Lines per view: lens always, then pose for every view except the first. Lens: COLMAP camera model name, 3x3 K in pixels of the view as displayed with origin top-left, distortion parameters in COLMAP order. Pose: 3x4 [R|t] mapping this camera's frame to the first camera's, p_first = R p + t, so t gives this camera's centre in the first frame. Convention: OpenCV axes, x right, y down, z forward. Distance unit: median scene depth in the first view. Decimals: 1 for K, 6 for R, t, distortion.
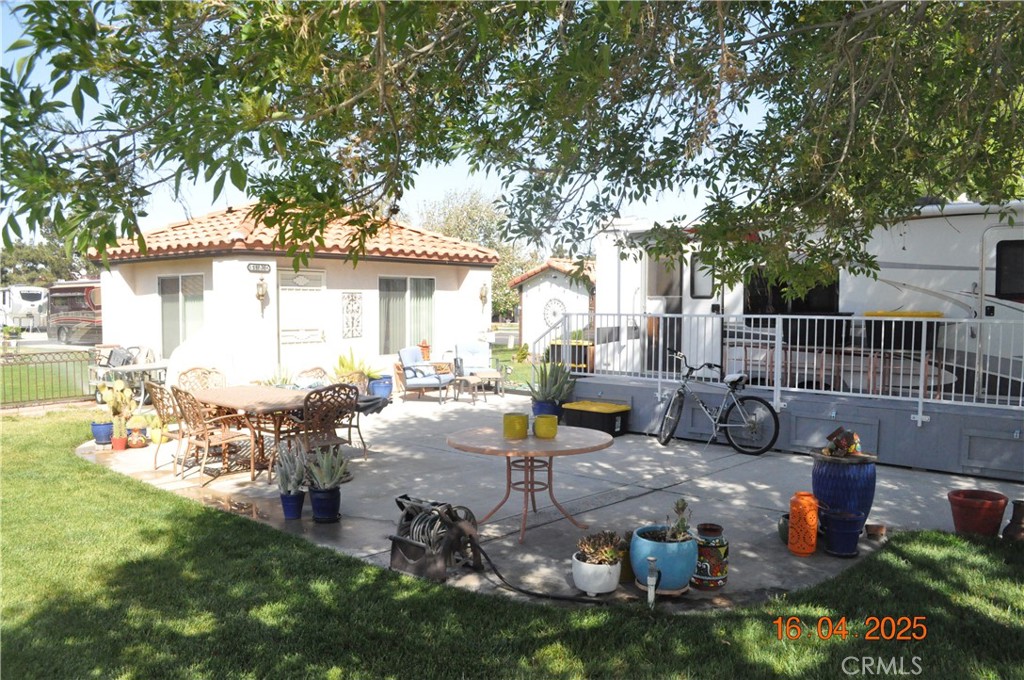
lens RADIAL K [[807.7, 0, 511.5], [0, 807.7, 343.0], [0, 0, 1]] dist [-0.082543, 0.004521]
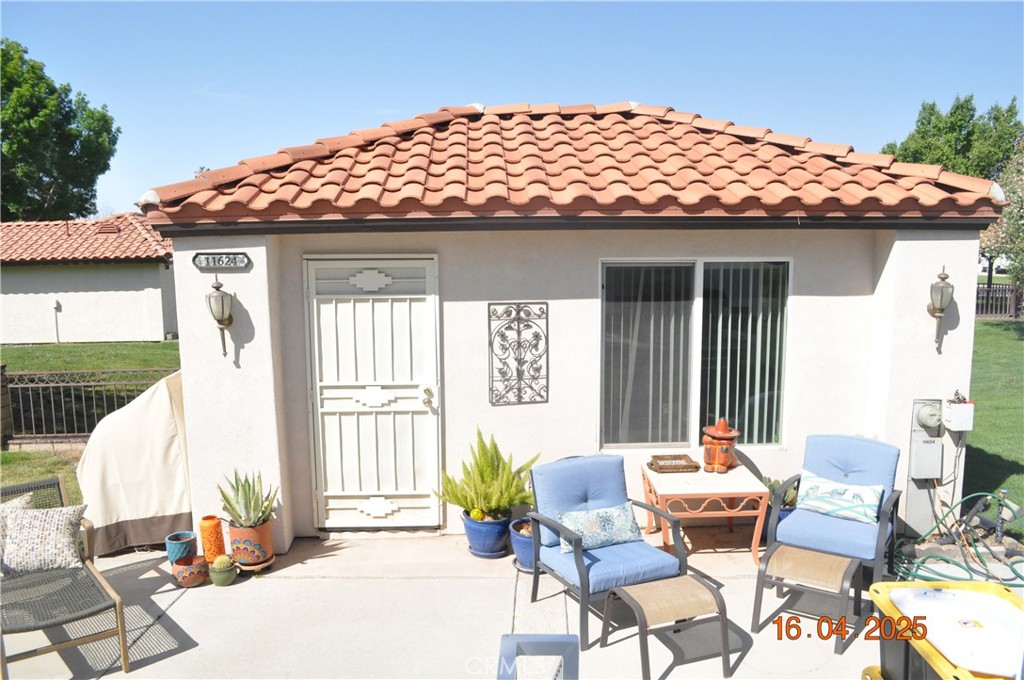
lens RADIAL K [[807.7, 0, 512.4], [0, 807.7, 337.3], [0, 0, 1]] dist [-0.082543, 0.004521]
pose [[0.650346, 0.083994, -0.754980, 0.128424], [-0.027942, 0.995841, 0.086722, -0.078658], [0.759124, -0.035304, 0.649988, 0.682031]]
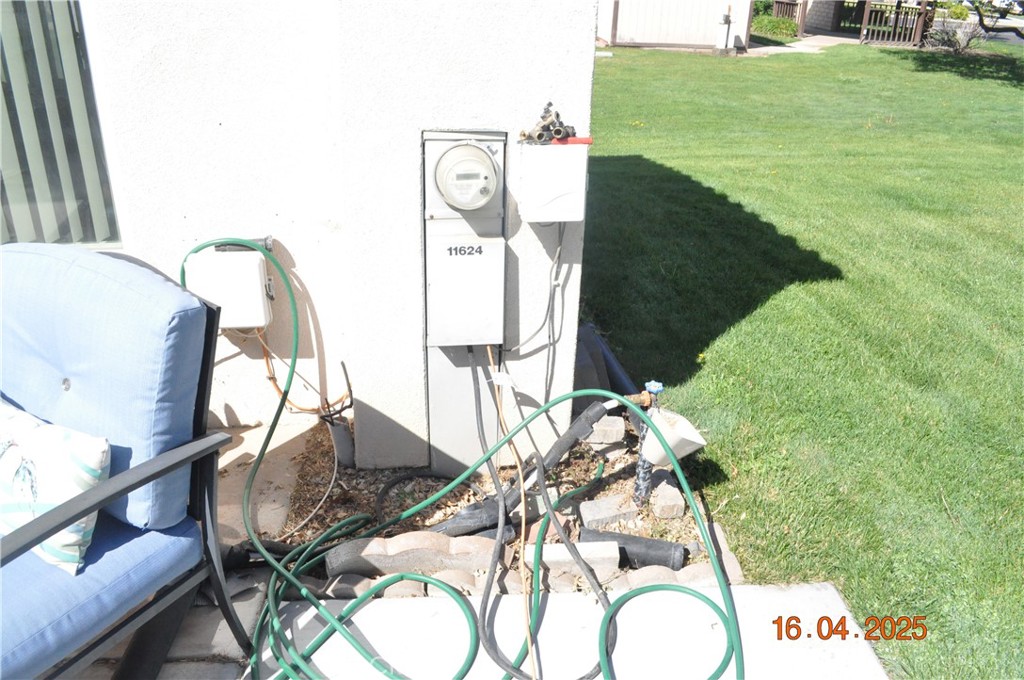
lens RADIAL K [[807.7, 0, 511.6], [0, 807.7, 341.7], [0, 0, 1]] dist [-0.082543, 0.004521]
pose [[0.720319, 0.319992, -0.615423, 0.068502], [-0.060183, 0.912719, 0.404132, -0.040436], [0.691027, -0.254066, 0.676707, 1.017267]]
